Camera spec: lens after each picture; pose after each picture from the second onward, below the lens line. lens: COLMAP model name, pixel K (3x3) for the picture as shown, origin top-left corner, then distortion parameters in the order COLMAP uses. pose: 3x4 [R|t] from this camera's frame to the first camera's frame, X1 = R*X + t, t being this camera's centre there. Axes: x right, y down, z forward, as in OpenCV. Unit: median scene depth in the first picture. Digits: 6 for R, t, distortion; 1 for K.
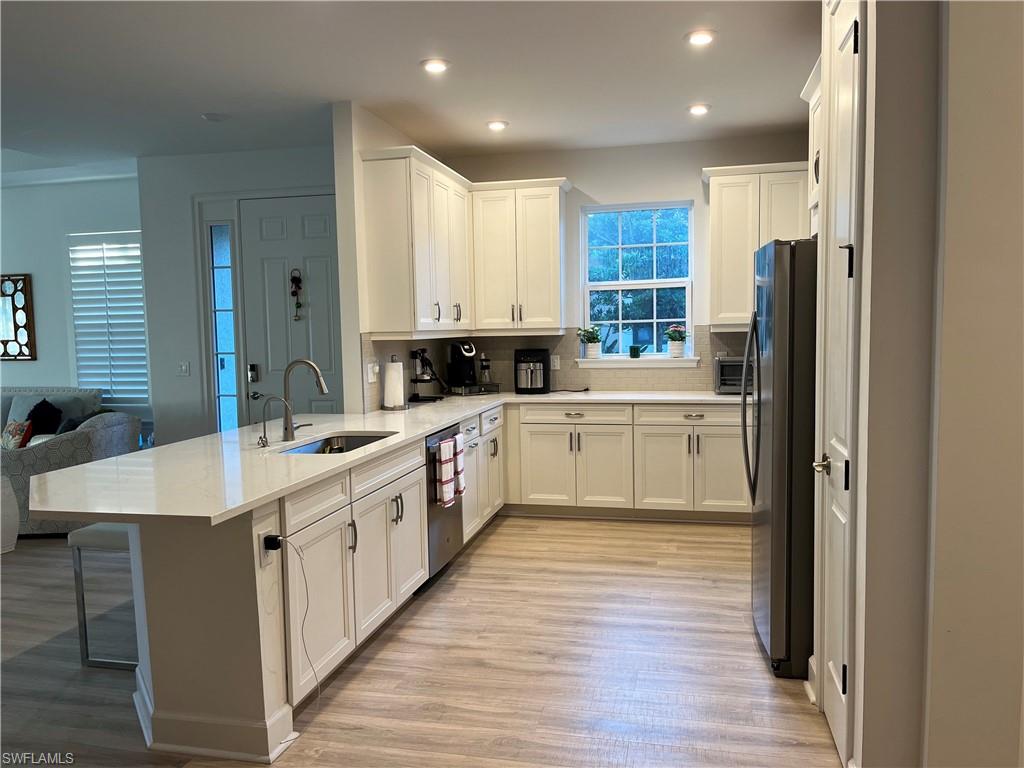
lens RADIAL K [[778.7, 0, 514.3], [0, 778.7, 385.1], [0, 0, 1]] dist [0.035706, -0.059850]
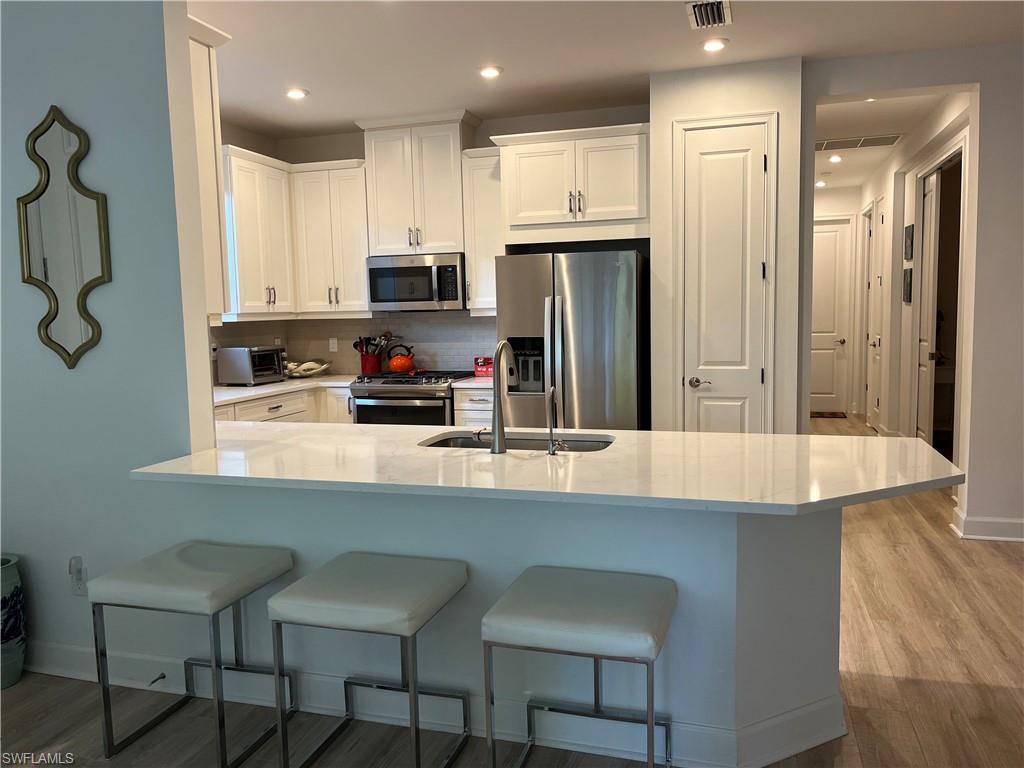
lens RADIAL K [[778.7, 0, 509.4], [0, 778.7, 392.7], [0, 0, 1]] dist [0.035706, -0.059850]
pose [[0.064488, -0.087295, 0.994093, -0.634573], [0.091019, 0.992529, 0.081253, -0.027965], [-0.993759, 0.085242, 0.071952, 0.581318]]
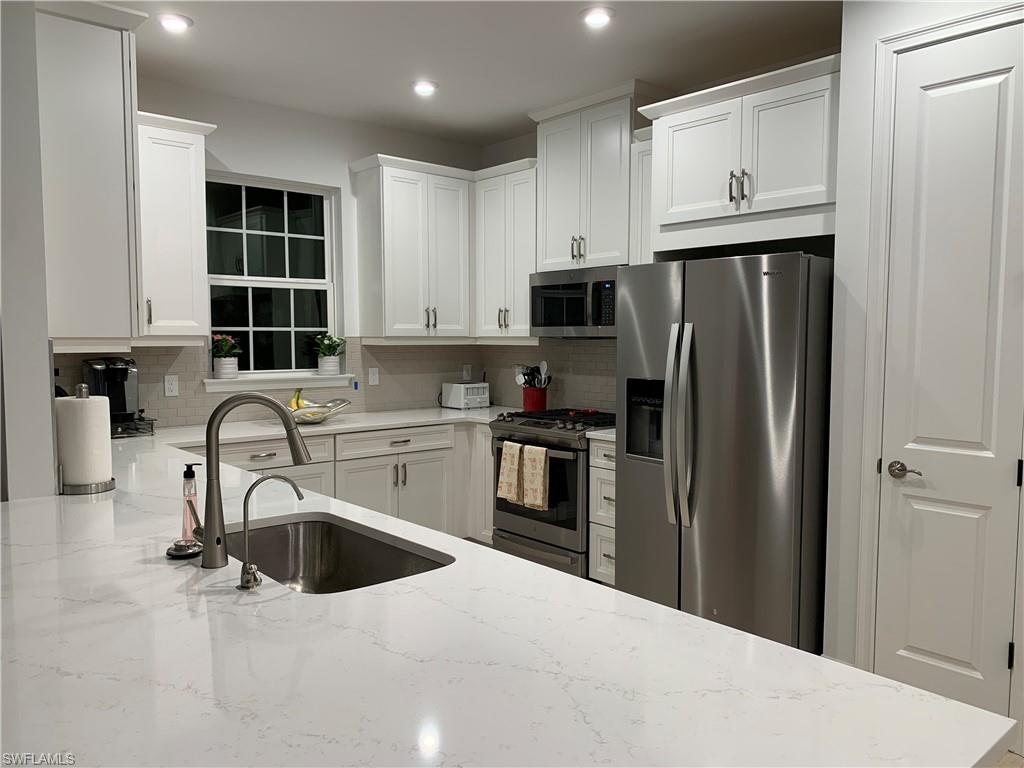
lens RADIAL K [[779.4, 0, 507.6], [0, 779.4, 400.5], [0, 0, 1]] dist [0.027335, -0.045321]
pose [[0.586455, -0.045850, 0.808683, -0.354068], [0.043132, 0.998748, 0.025347, -0.021098], [-0.808833, 0.020015, 0.587698, 0.358414]]
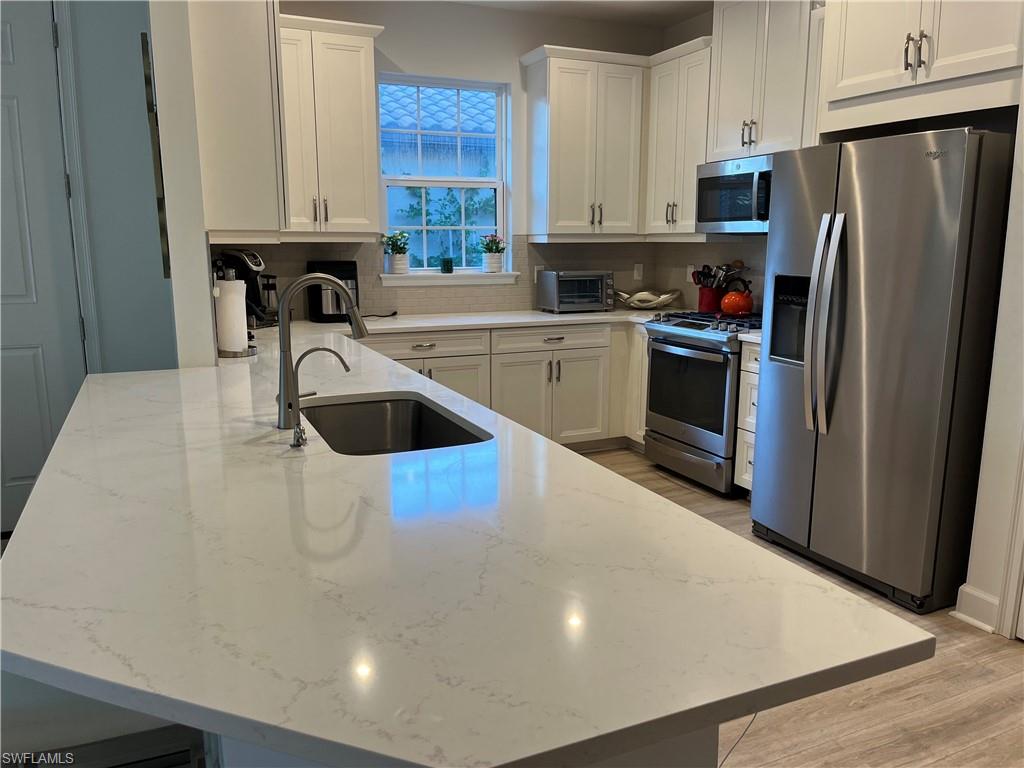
lens RADIAL K [[778.7, 0, 506.2], [0, 778.7, 391.9], [0, 0, 1]] dist [0.035706, -0.059850]
pose [[0.796629, -0.095751, 0.596837, -0.307483], [0.026868, 0.992007, 0.123286, -0.010045], [-0.603871, -0.082178, 0.792834, 0.301976]]
